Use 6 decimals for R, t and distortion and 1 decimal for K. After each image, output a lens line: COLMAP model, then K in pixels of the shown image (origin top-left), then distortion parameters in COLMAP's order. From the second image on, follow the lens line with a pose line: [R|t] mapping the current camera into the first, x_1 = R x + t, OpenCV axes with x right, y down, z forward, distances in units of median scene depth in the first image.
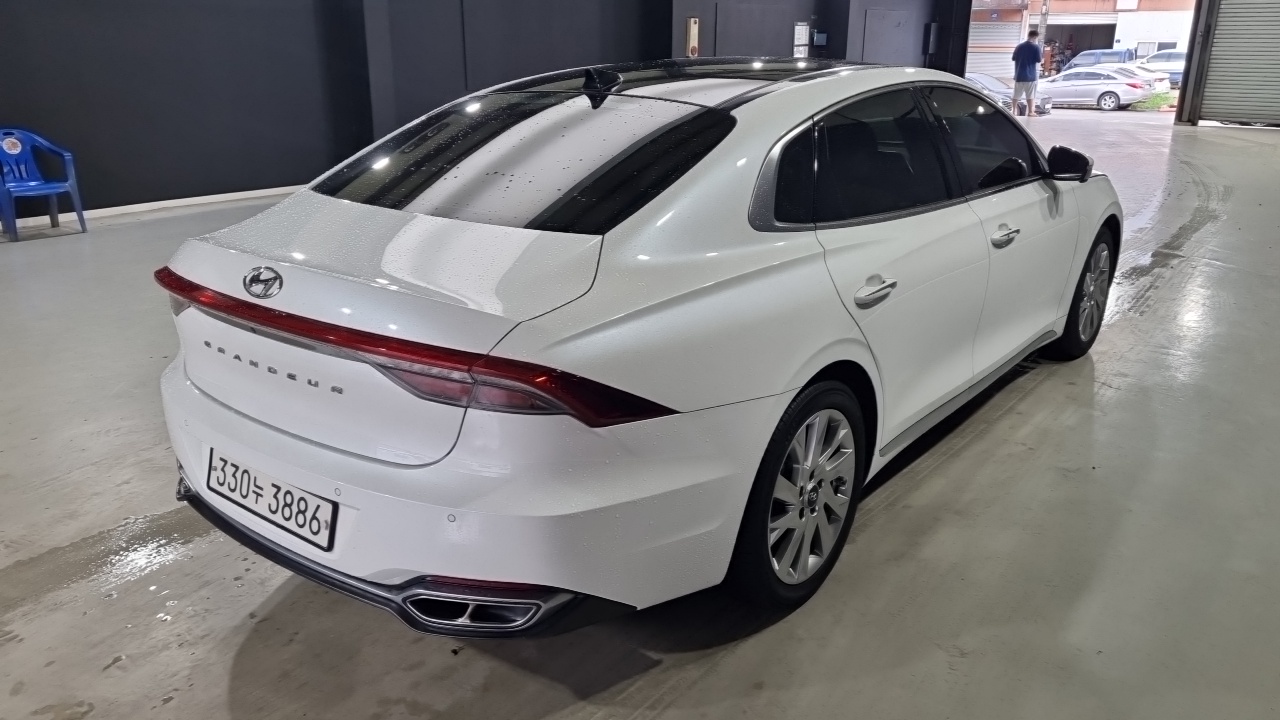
lens RADIAL K [[1002.3, 0, 640.0], [0, 1002.3, 360.0], [0, 0, 1]] dist [0.057000, -0.001168]
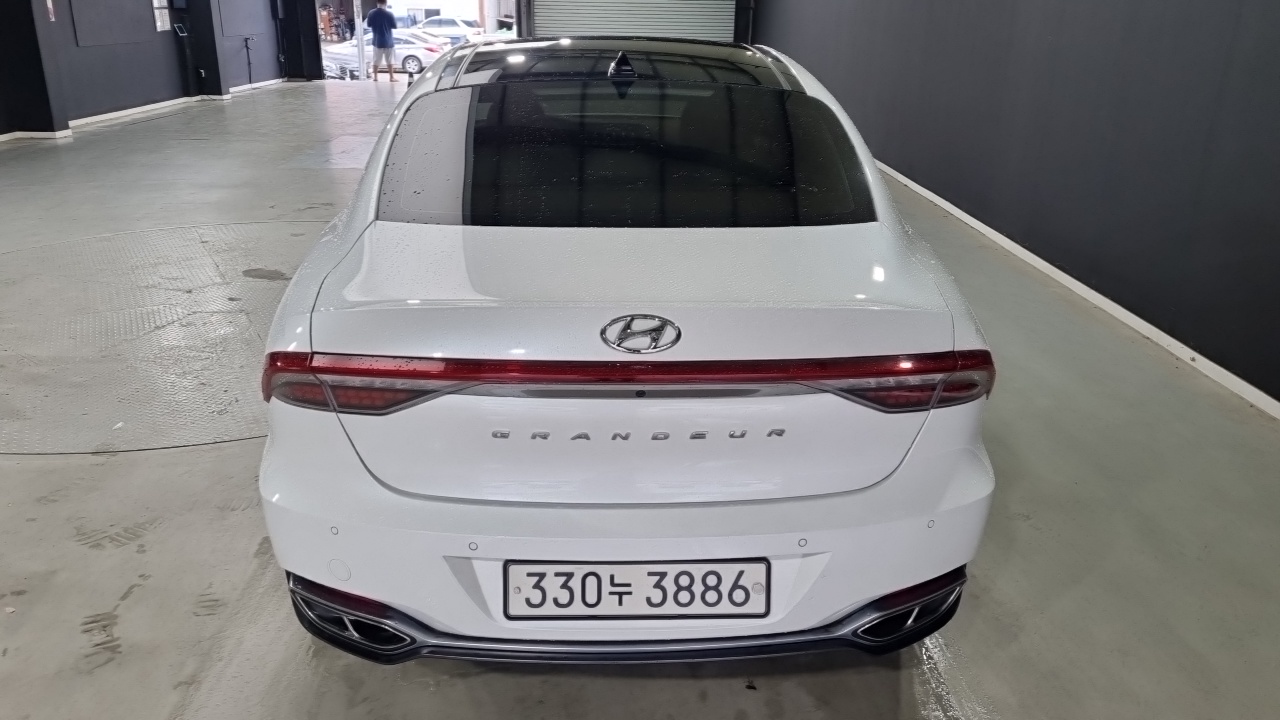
lens RADIAL K [[1002.3, 0, 640.0], [0, 1002.3, 360.0], [0, 0, 1]] dist [0.057000, -0.001168]
pose [[0.747801, -0.220151, 0.626360, -0.802351], [0.198674, 0.974394, 0.105282, -0.128598], [-0.633499, 0.045711, 0.772392, 0.341279]]
